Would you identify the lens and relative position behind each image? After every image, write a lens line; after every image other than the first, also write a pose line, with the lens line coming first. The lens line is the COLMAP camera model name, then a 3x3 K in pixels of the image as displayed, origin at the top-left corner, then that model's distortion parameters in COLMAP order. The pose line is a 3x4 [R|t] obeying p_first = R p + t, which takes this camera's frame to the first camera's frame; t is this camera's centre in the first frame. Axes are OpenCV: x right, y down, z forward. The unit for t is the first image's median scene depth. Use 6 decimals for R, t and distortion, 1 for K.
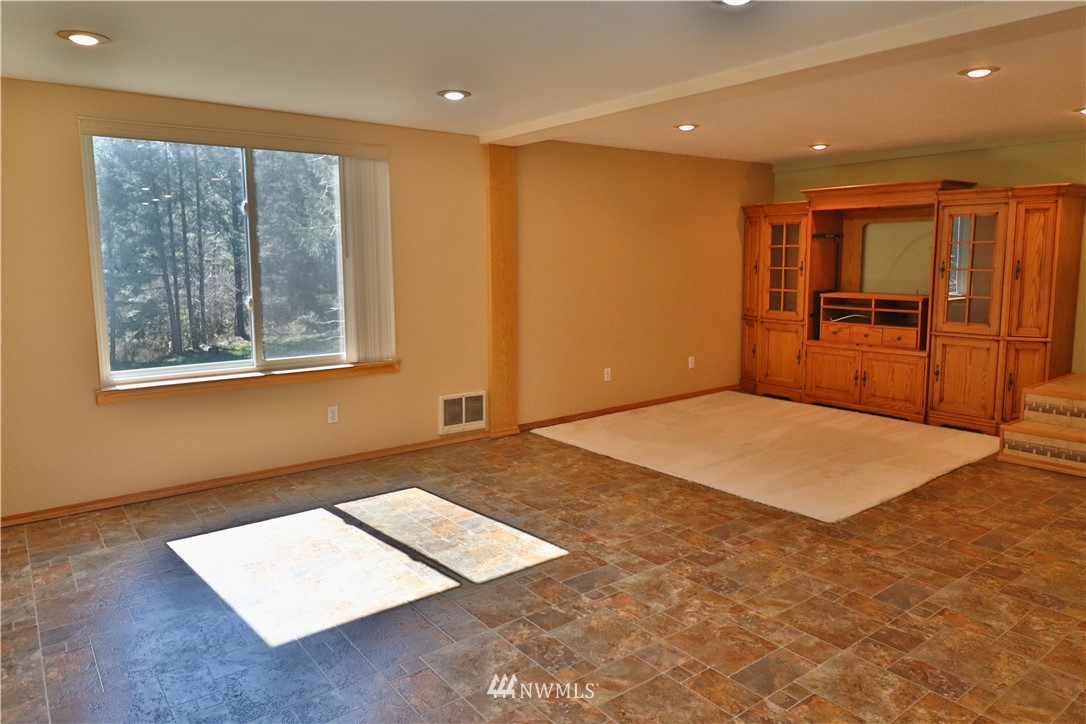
lens RADIAL K [[719.2, 0, 546.8], [0, 719.2, 345.2], [0, 0, 1]] dist [0.003969, -0.007669]
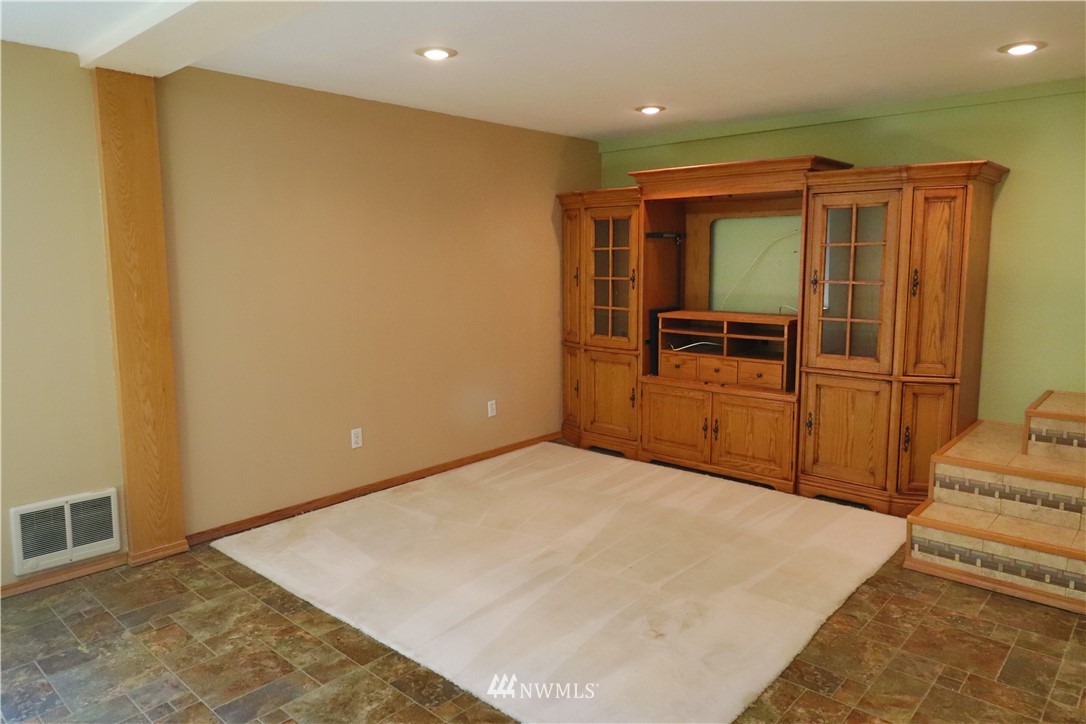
lens RADIAL K [[719.2, 0, 546.8], [0, 719.2, 345.2], [0, 0, 1]] dist [0.003969, -0.007669]
pose [[0.983364, -0.018398, 0.180713, 0.152413], [0.019255, 0.999810, -0.002990, -0.044006], [-0.180623, 0.006420, 0.983531, 0.334938]]
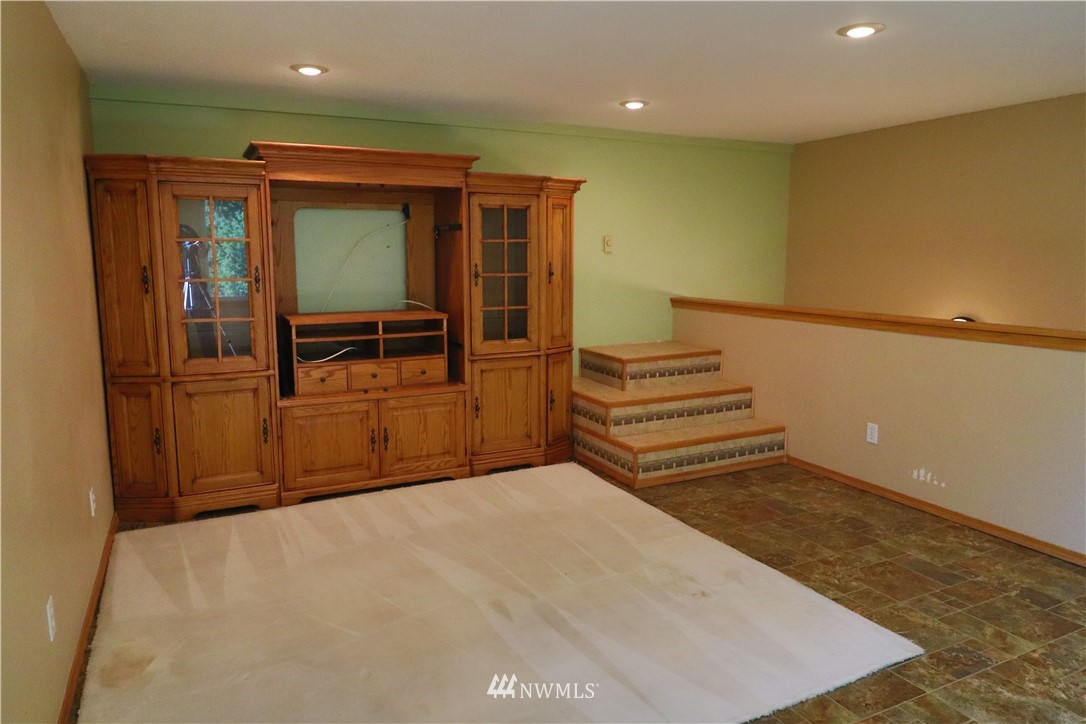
lens RADIAL K [[719.2, 0, 546.8], [0, 719.2, 345.2], [0, 0, 1]] dist [0.003969, -0.007669]
pose [[0.191020, -0.118419, 0.974417, -0.193575], [0.122077, 0.987855, 0.096120, -0.094289], [-0.973965, 0.100593, 0.203156, 0.764276]]
